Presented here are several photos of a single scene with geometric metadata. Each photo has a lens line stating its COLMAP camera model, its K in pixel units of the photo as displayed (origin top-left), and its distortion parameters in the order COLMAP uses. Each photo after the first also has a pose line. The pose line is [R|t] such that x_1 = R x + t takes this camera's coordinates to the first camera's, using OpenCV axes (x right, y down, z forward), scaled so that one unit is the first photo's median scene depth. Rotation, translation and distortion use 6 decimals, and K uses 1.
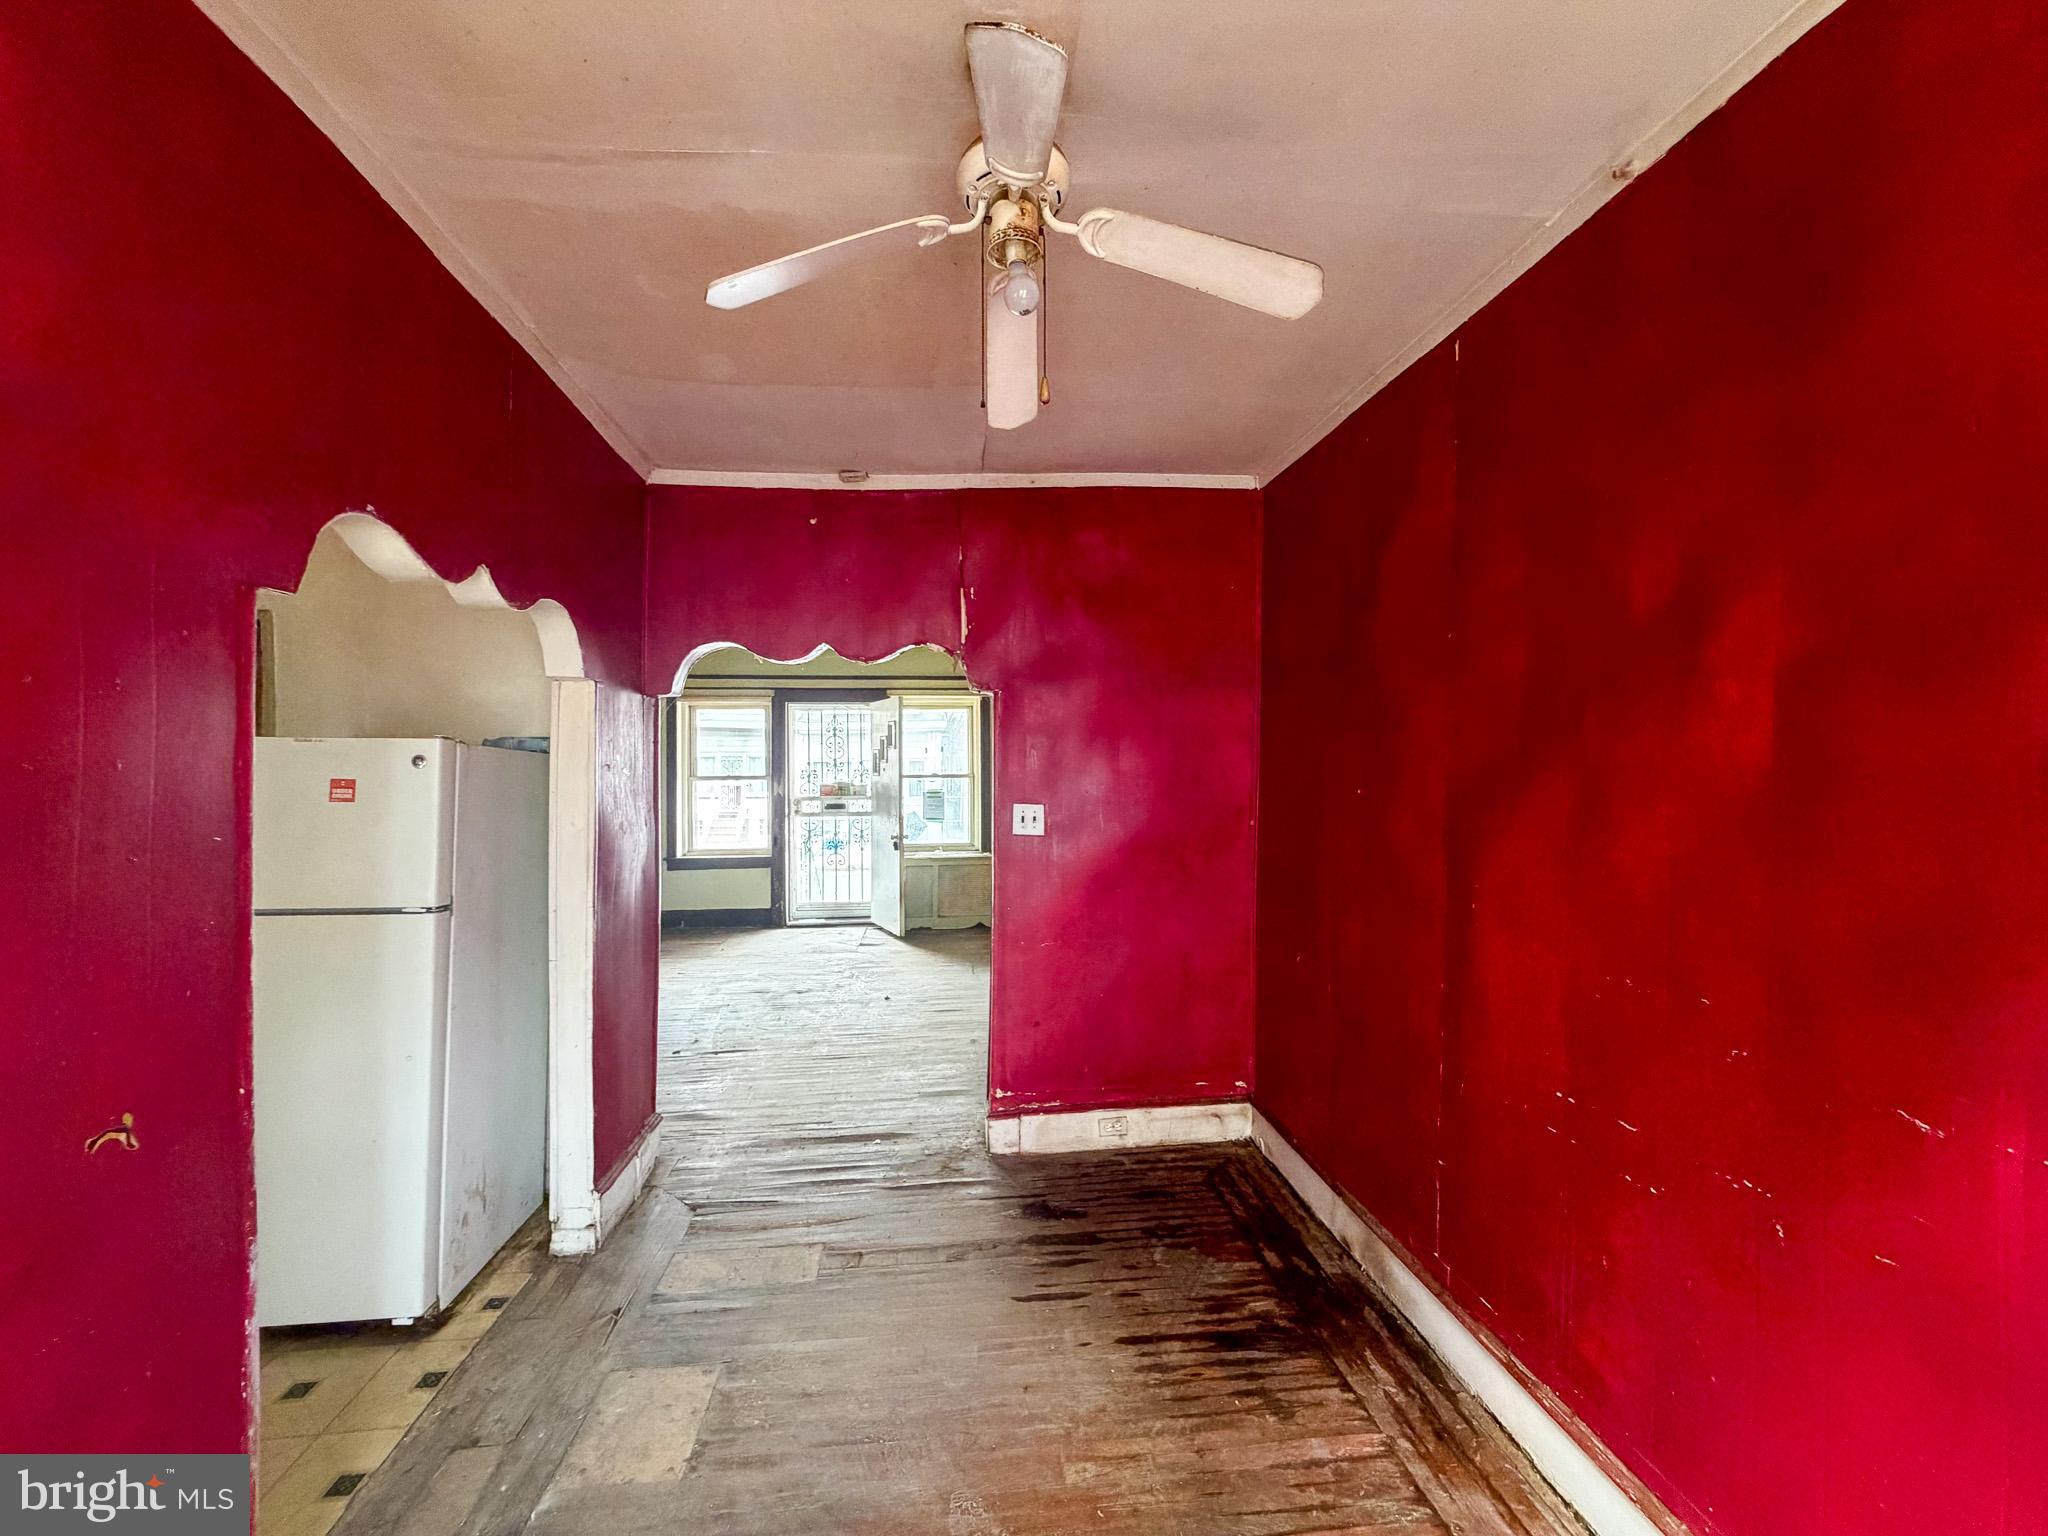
lens RADIAL K [[815.5, 0, 1017.1], [0, 815.5, 767.0], [0, 0, 1]] dist [0.001030, -0.000649]
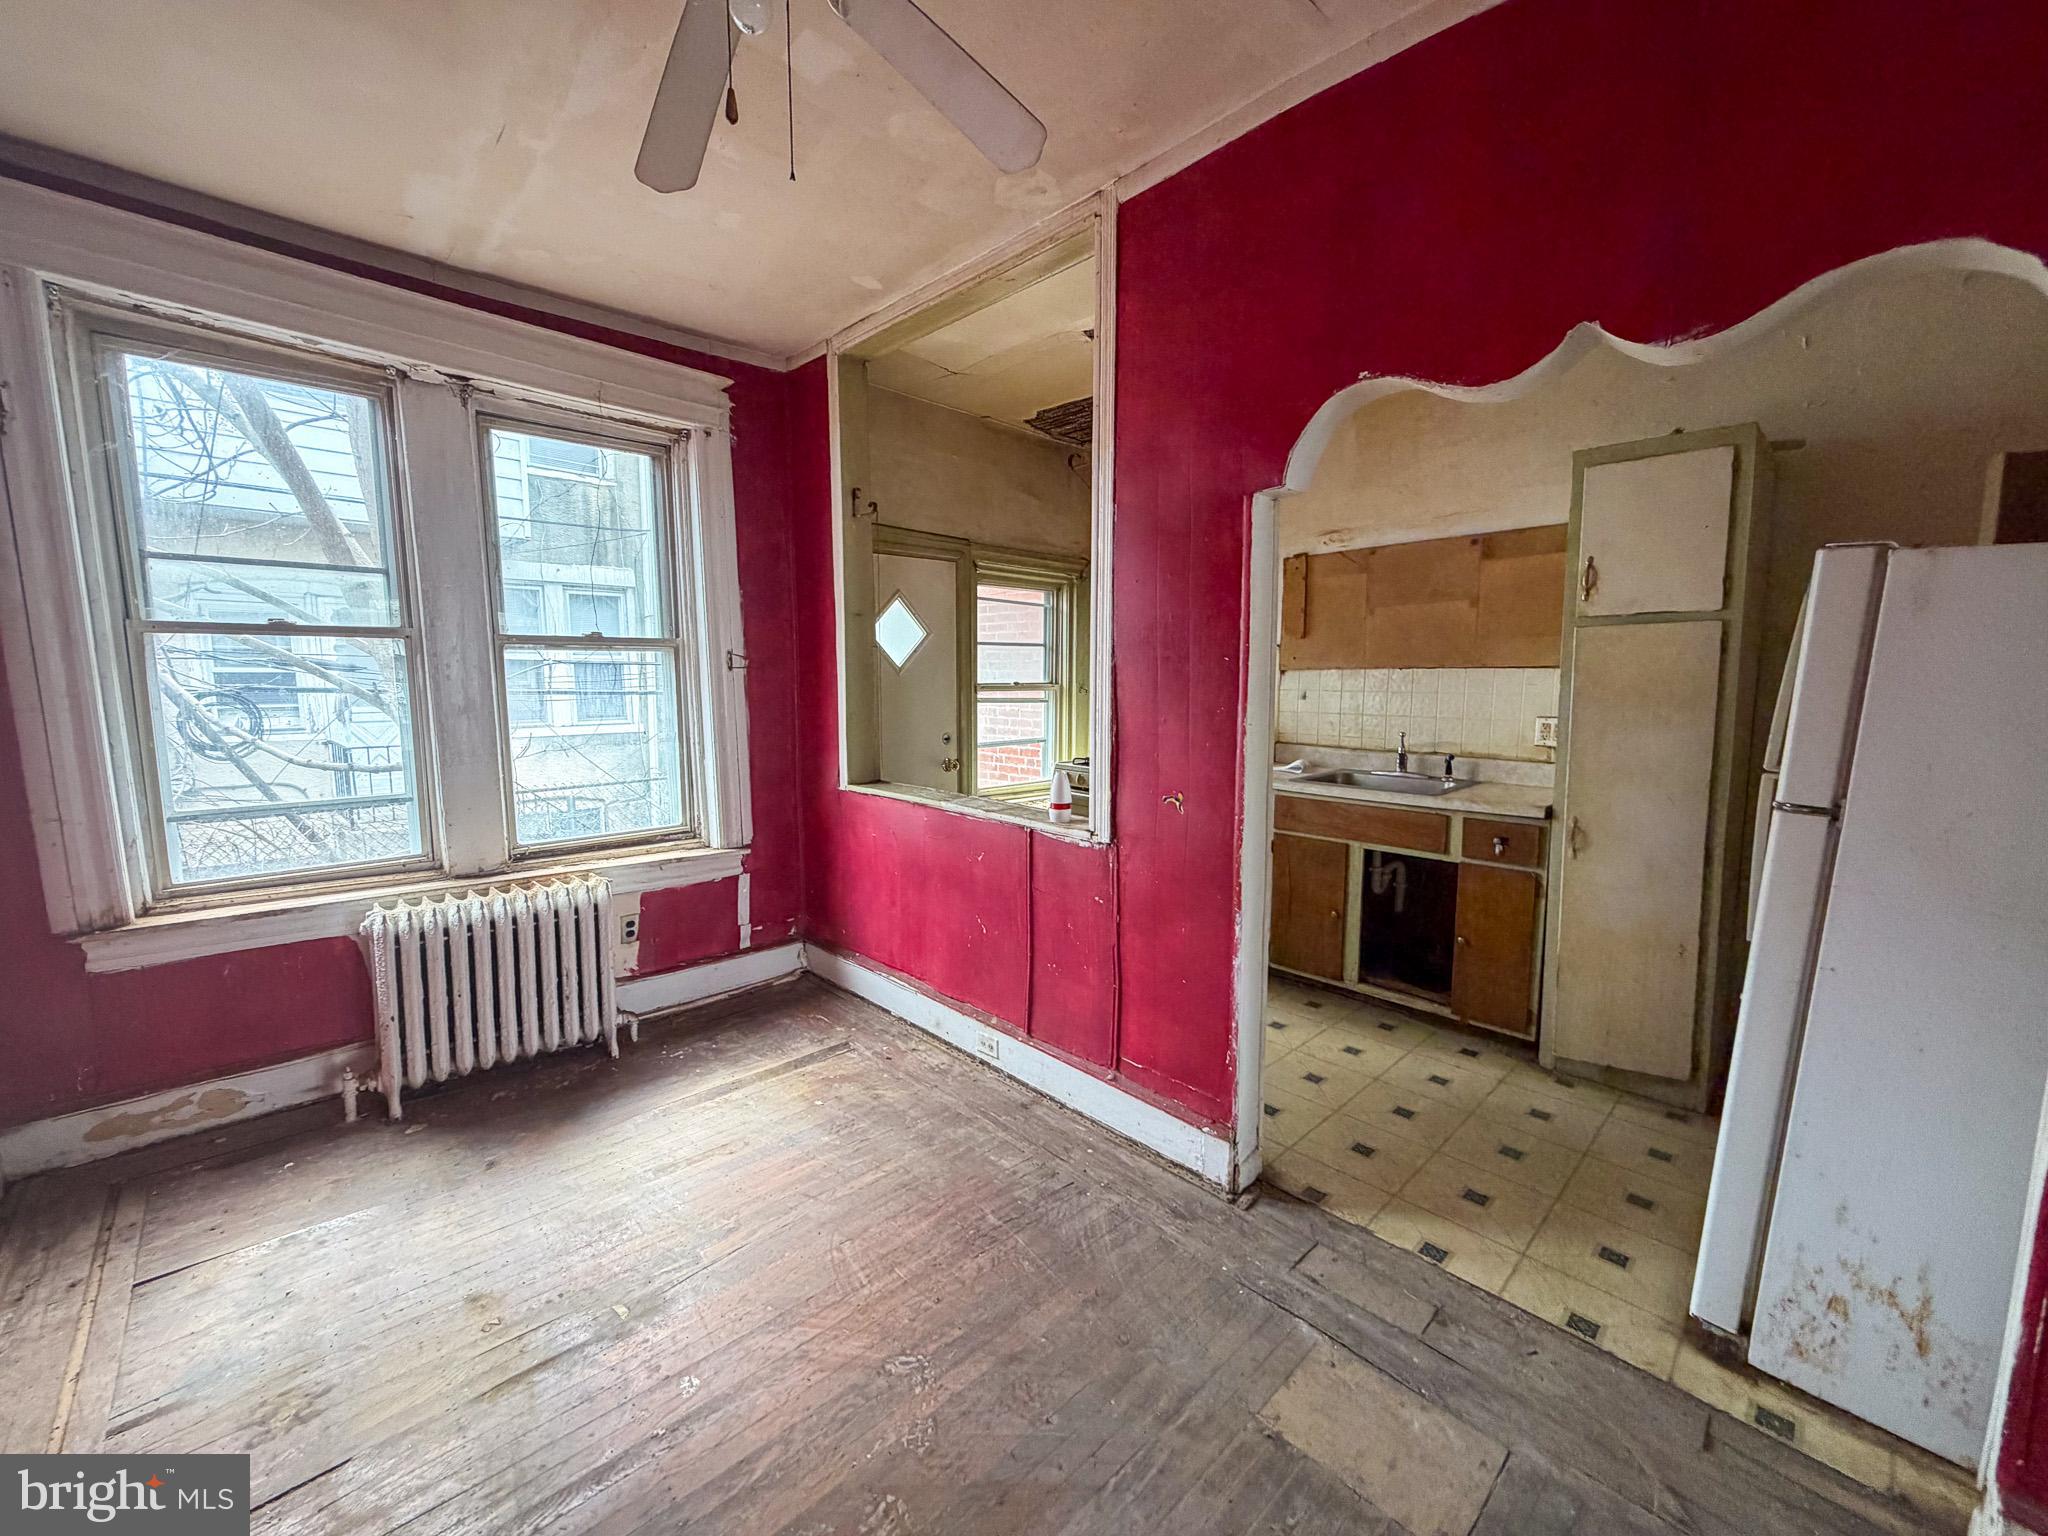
lens RADIAL K [[815.5, 0, 1017.1], [0, 815.5, 767.0], [0, 0, 1]] dist [0.001030, -0.000649]
pose [[-0.793533, 0.067405, -0.604783, 0.153093], [-0.002744, 0.993440, 0.114323, 0.047189], [0.608521, 0.092378, -0.788142, 0.828387]]
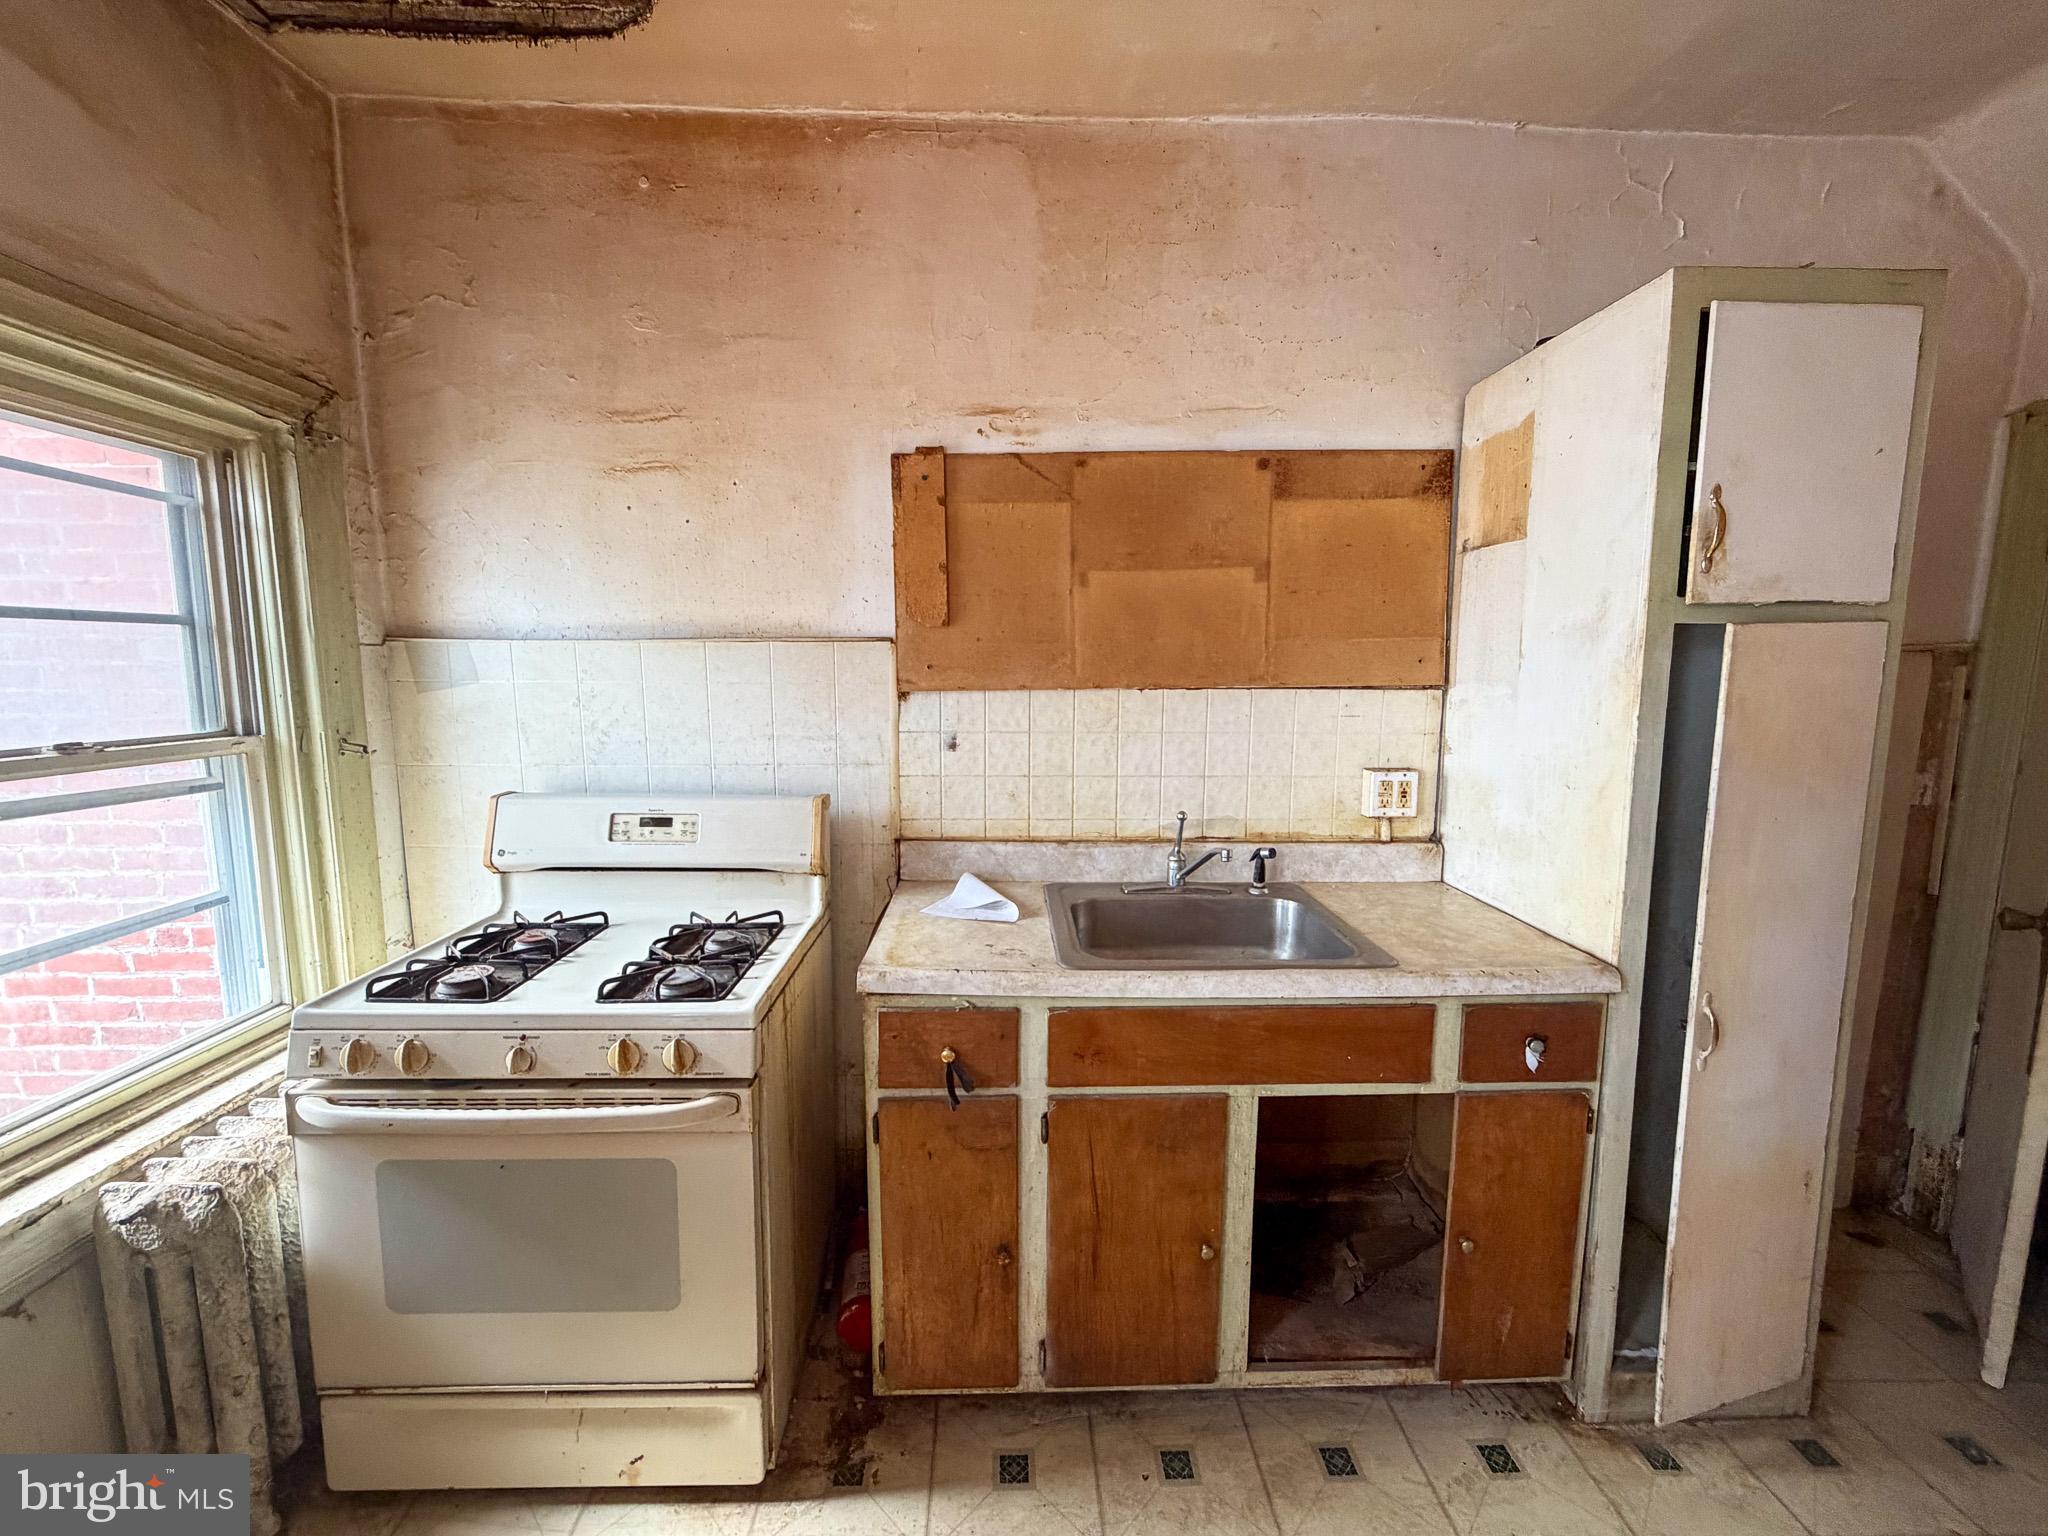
lens RADIAL K [[815.5, 0, 1017.1], [0, 815.5, 767.0], [0, 0, 1]] dist [0.001030, -0.000649]
pose [[-0.086180, 0.124535, -0.988465, -0.378819], [-0.002992, 0.992120, 0.125257, 0.019490], [0.996275, 0.013752, -0.085128, 0.167849]]
